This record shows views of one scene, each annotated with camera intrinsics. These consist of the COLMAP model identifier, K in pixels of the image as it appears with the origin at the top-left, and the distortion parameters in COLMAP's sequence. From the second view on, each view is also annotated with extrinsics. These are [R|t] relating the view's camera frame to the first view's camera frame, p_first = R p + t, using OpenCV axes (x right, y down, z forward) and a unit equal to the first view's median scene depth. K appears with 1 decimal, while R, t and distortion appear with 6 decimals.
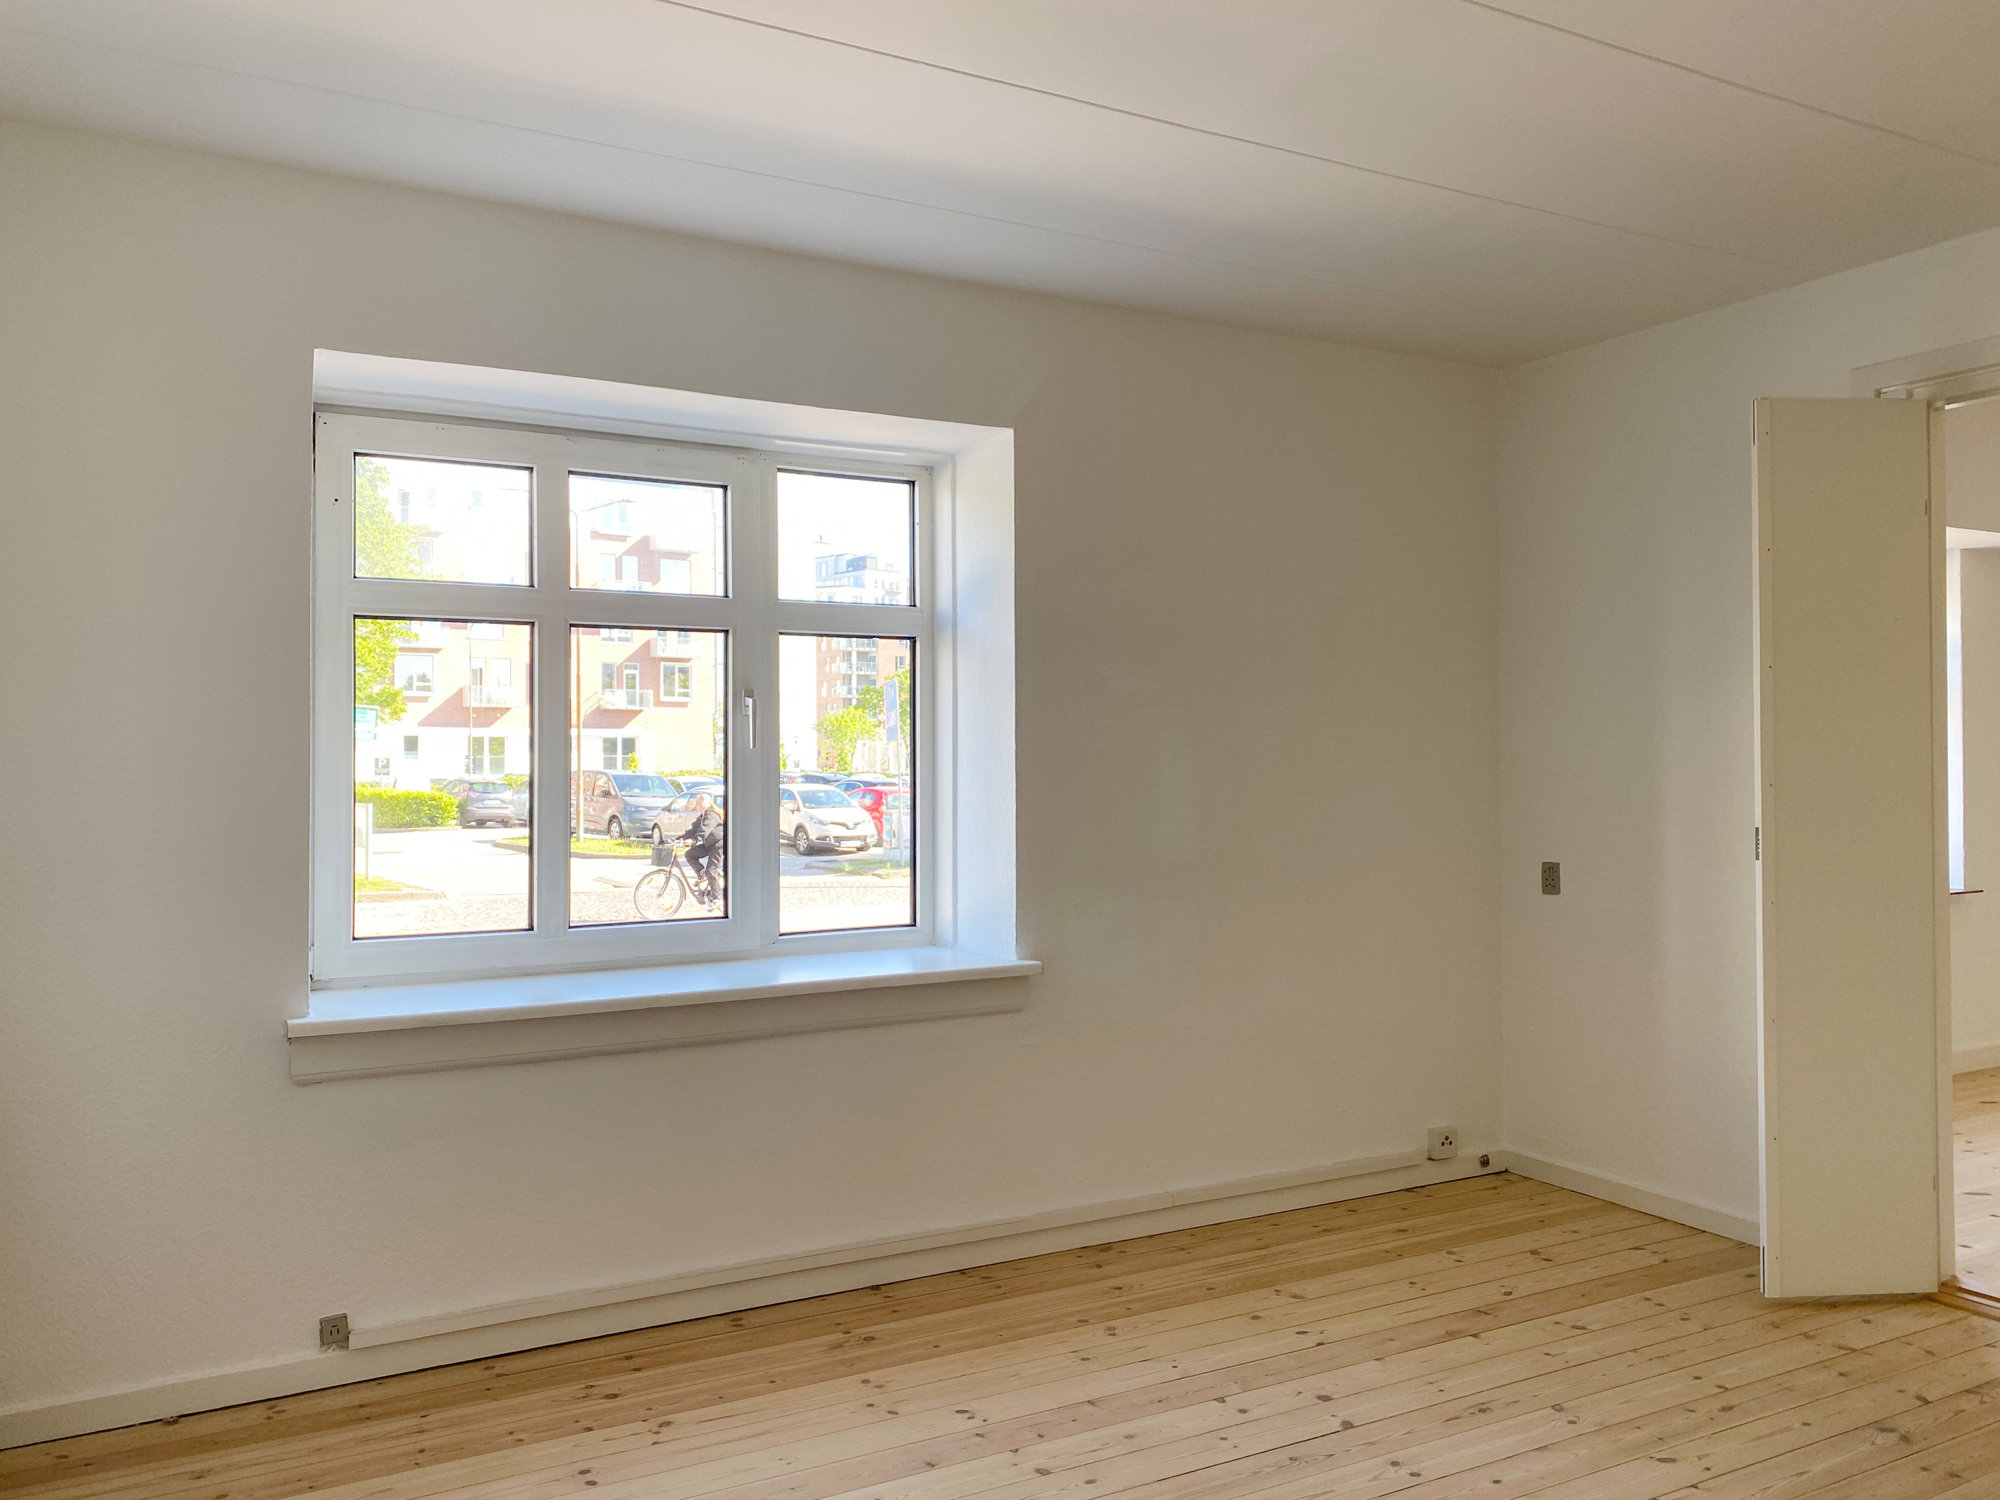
lens RADIAL K [[1517.5, 0, 983.7], [0, 1517.5, 759.0], [0, 0, 1]] dist [0.034633, -0.028387]
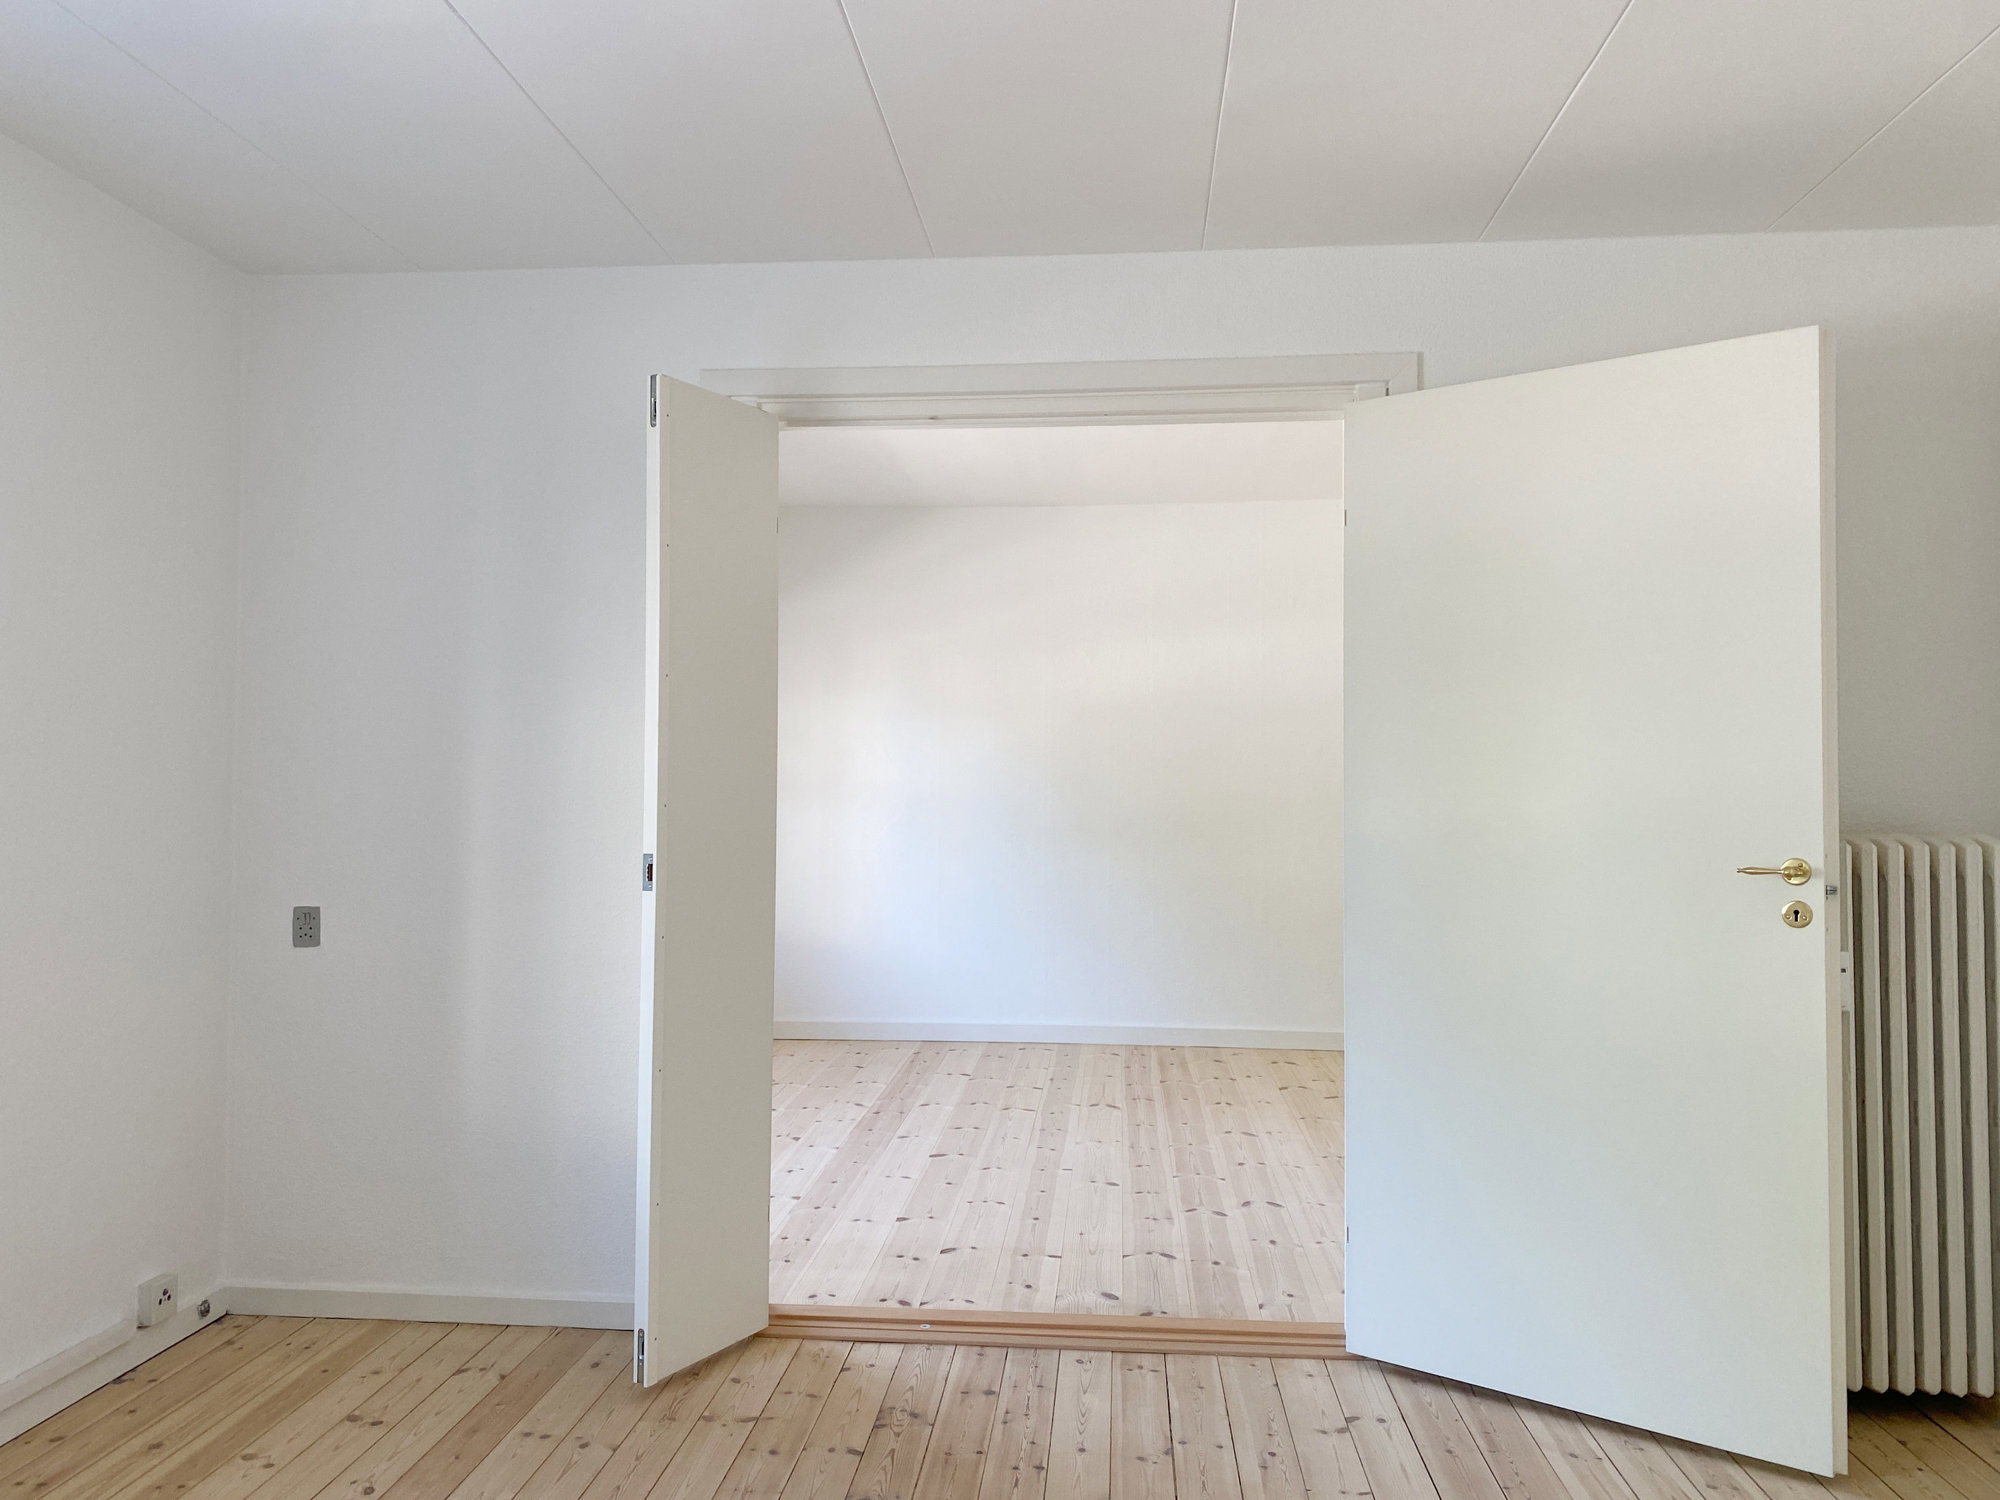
lens RADIAL K [[1517.5, 0, 998.7], [0, 1517.5, 757.2], [0, 0, 1]] dist [0.034633, -0.028387]
pose [[0.576456, 0.034199, 0.816412, -0.096623], [-0.007108, 0.999296, -0.036841, 0.021713], [-0.817097, 0.015434, 0.576293, 0.320548]]
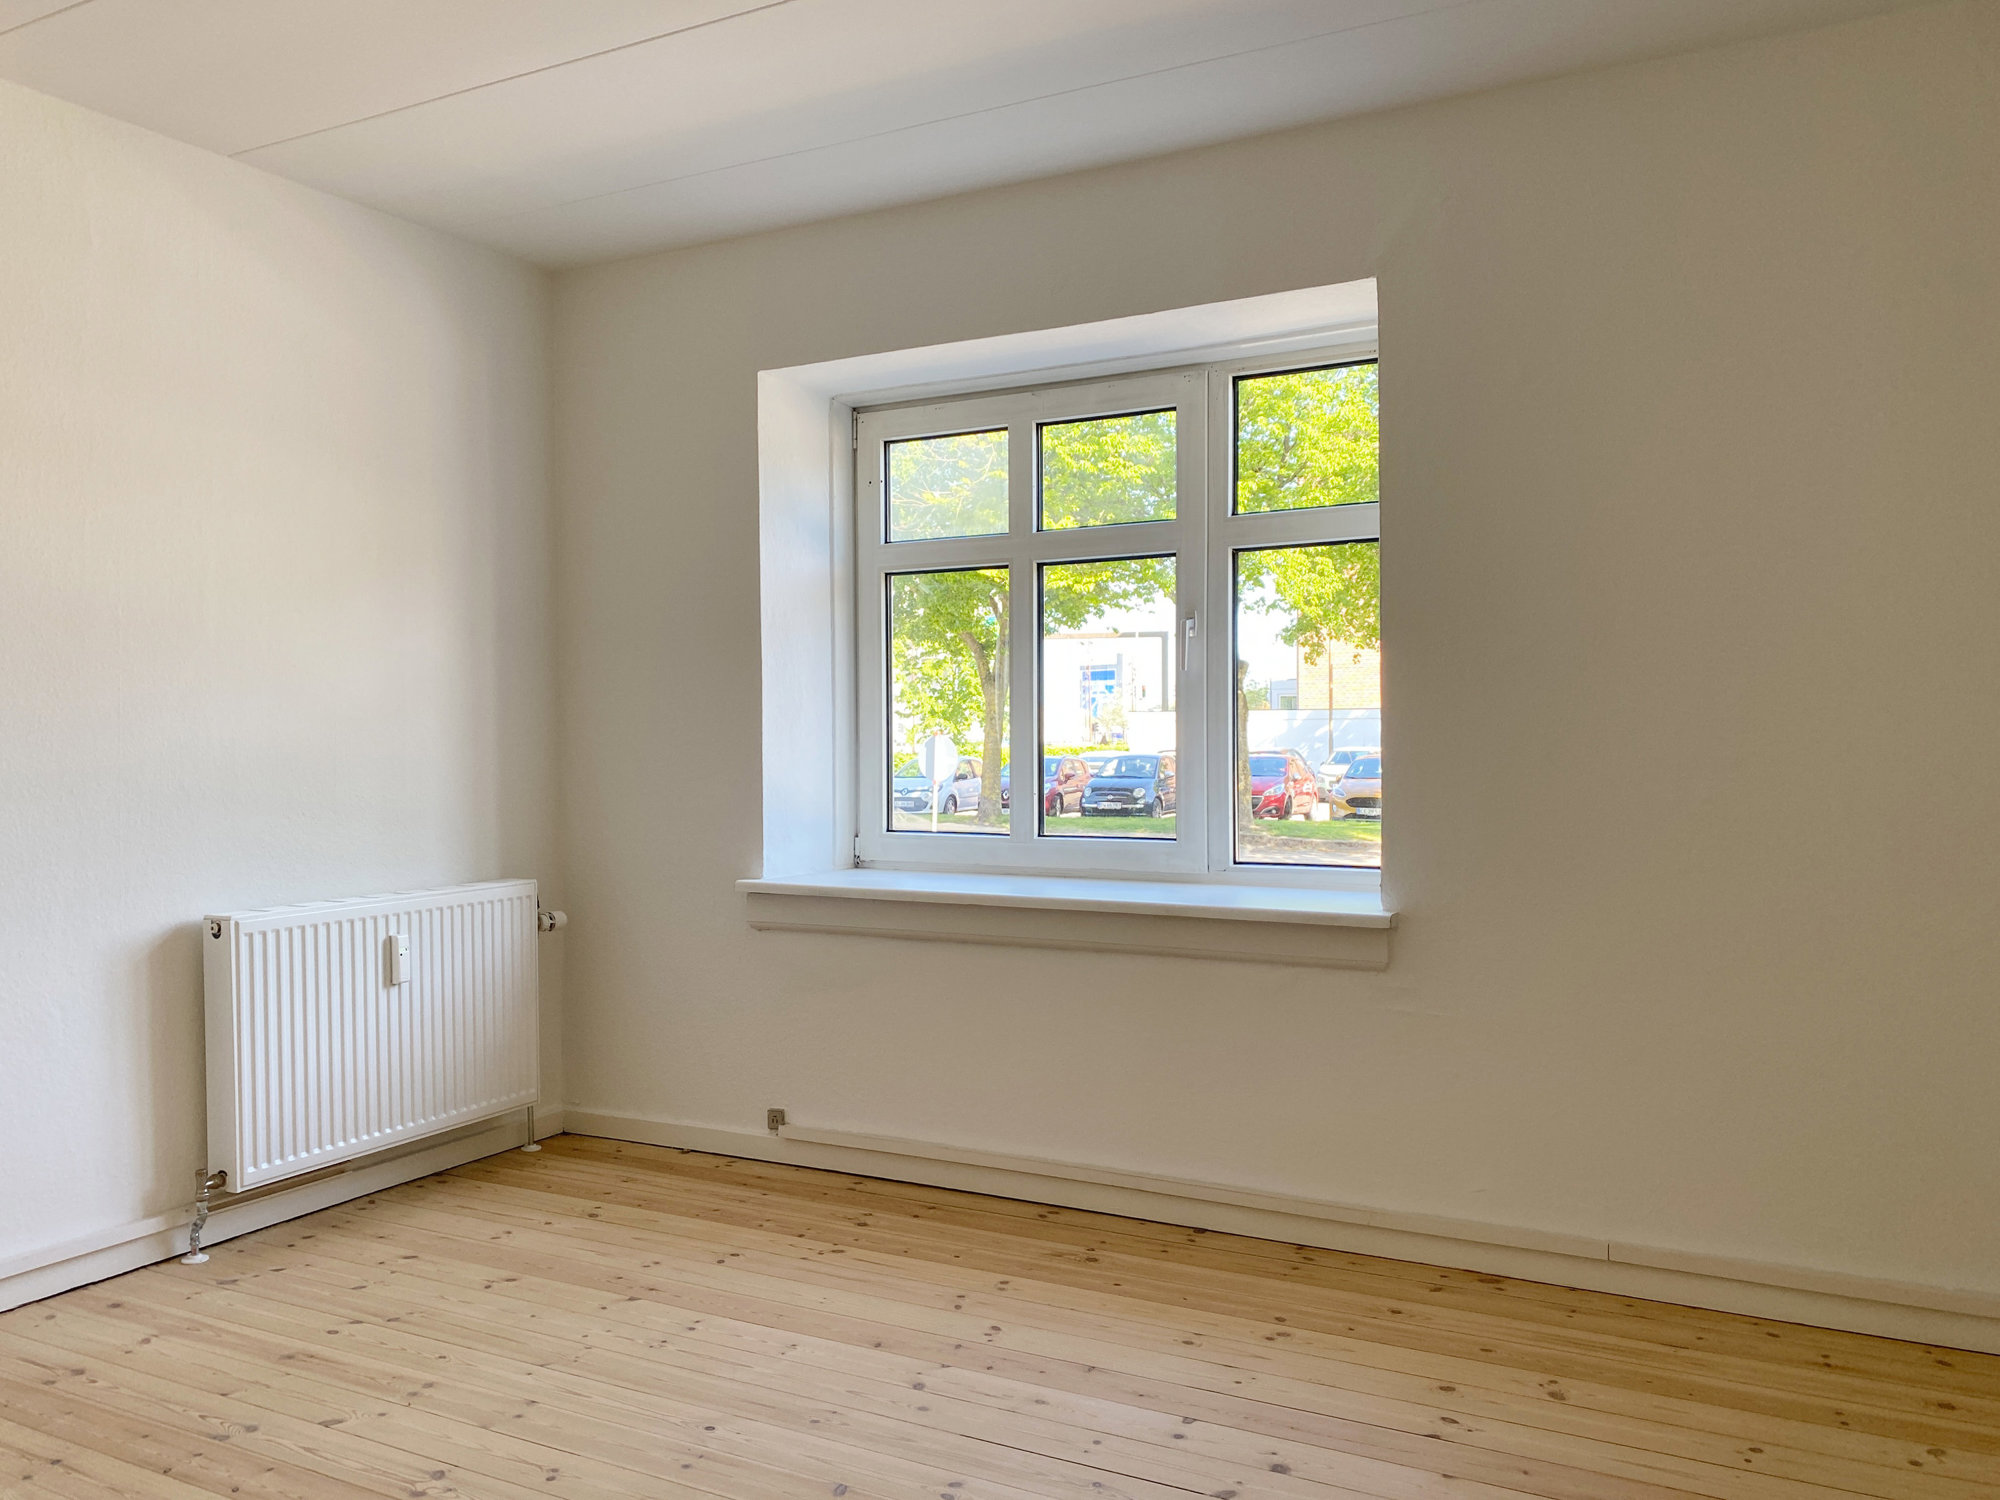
lens RADIAL K [[1517.5, 0, 987.9], [0, 1517.5, 743.0], [0, 0, 1]] dist [0.034633, -0.028387]
pose [[0.564829, 0.011759, -0.825124, 0.653773], [0.004702, 0.999836, 0.017467, 0.024564], [0.825195, -0.013746, 0.564681, 0.362601]]
